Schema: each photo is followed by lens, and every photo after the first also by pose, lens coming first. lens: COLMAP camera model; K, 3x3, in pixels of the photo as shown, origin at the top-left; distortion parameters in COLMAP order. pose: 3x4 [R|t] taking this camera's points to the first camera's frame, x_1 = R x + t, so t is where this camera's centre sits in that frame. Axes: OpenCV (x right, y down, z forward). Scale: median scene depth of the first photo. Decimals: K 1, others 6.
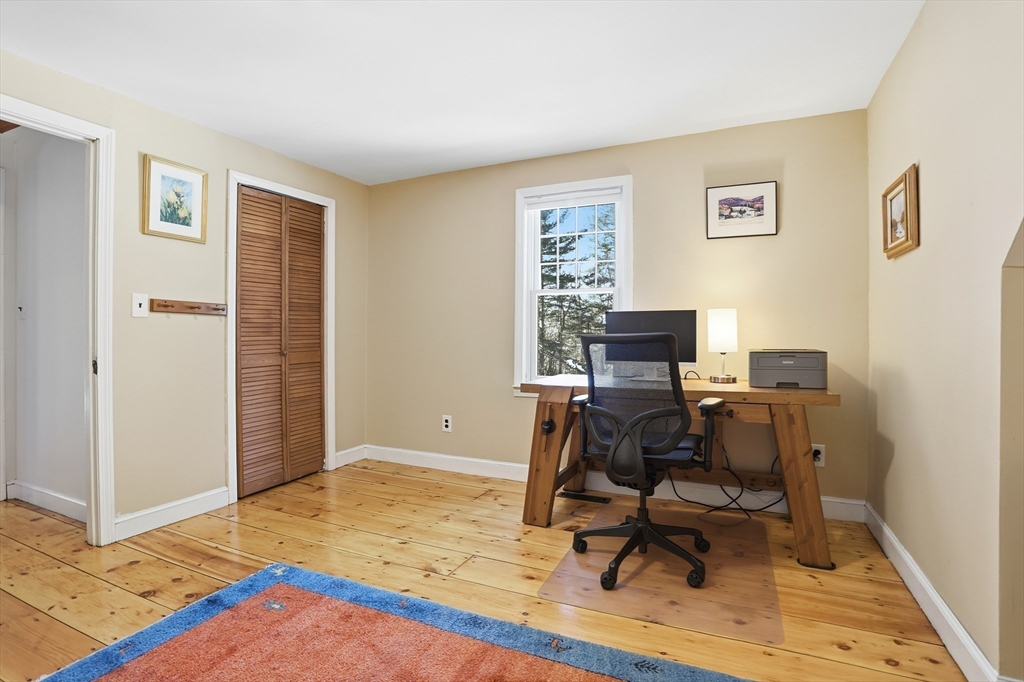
lens RADIAL K [[504.2, 0, 509.8], [0, 504.2, 340.4], [0, 0, 1]] dist [-0.078807, 0.034398]
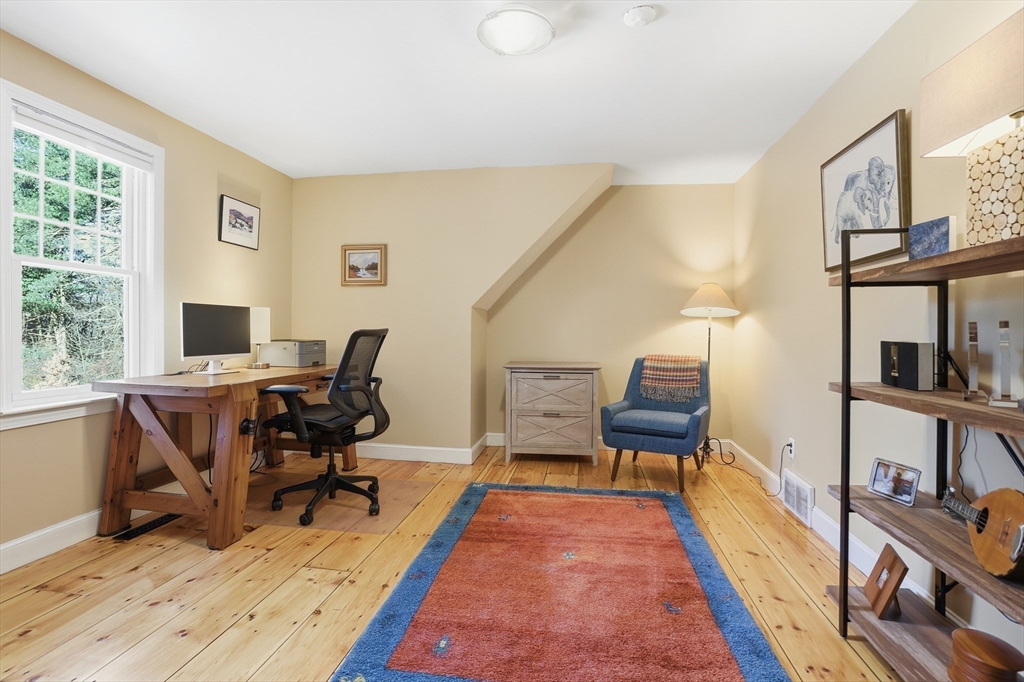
lens RADIAL K [[504.2, 0, 509.8], [0, 504.2, 340.4], [0, 0, 1]] dist [-0.078807, 0.034398]
pose [[-0.290029, -0.016107, 0.956882, -0.867825], [0.002539, 0.999842, 0.017600, -0.002039], [-0.957015, 0.007533, -0.289942, 0.740616]]
